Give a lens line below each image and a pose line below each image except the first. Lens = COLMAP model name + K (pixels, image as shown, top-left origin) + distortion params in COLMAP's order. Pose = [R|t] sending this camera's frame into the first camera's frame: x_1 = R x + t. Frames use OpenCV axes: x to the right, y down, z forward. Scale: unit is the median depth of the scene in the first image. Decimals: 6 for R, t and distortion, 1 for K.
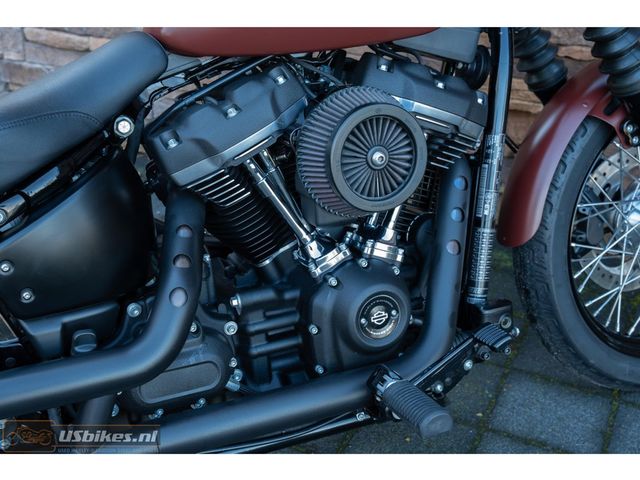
lens RADIAL K [[799.9, 0, 287.4], [0, 799.9, 224.5], [0, 0, 1]] dist [0.009702, 0.021868]
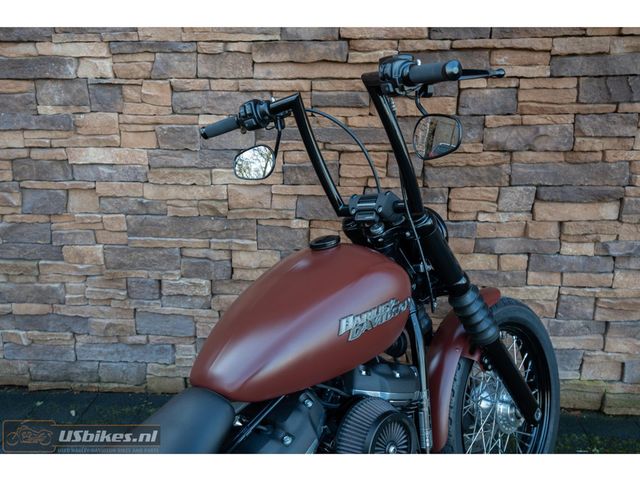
lens RADIAL K [[617.1, 0, 315.5], [0, 617.1, 231.2], [0, 0, 1]] dist [-0.034334, 0.127039]
pose [[0.924901, -0.122763, 0.359843, -0.315798], [0.179475, 0.975326, -0.128564, -0.301711], [-0.335181, 0.183492, 0.924113, -0.052885]]
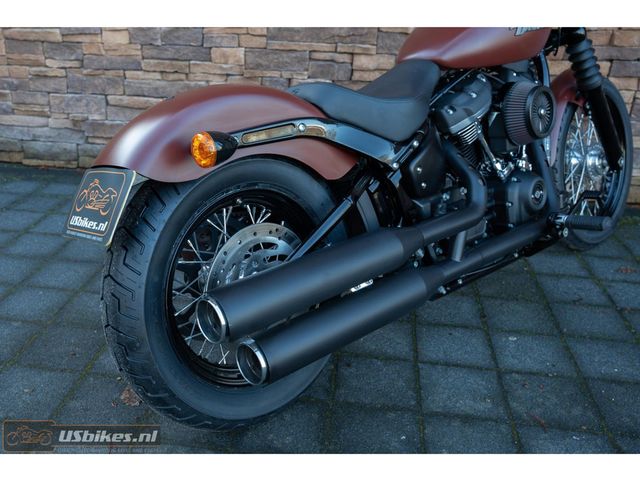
lens RADIAL K [[644.6, 0, 270.1], [0, 644.6, 224.3], [0, 0, 1]] dist [-0.017543, 0.041151]
pose [[0.951368, -0.106055, 0.289224, -0.922347], [0.127998, 0.990078, -0.057987, 0.183048], [-0.280205, 0.092187, 0.955503, -0.324213]]
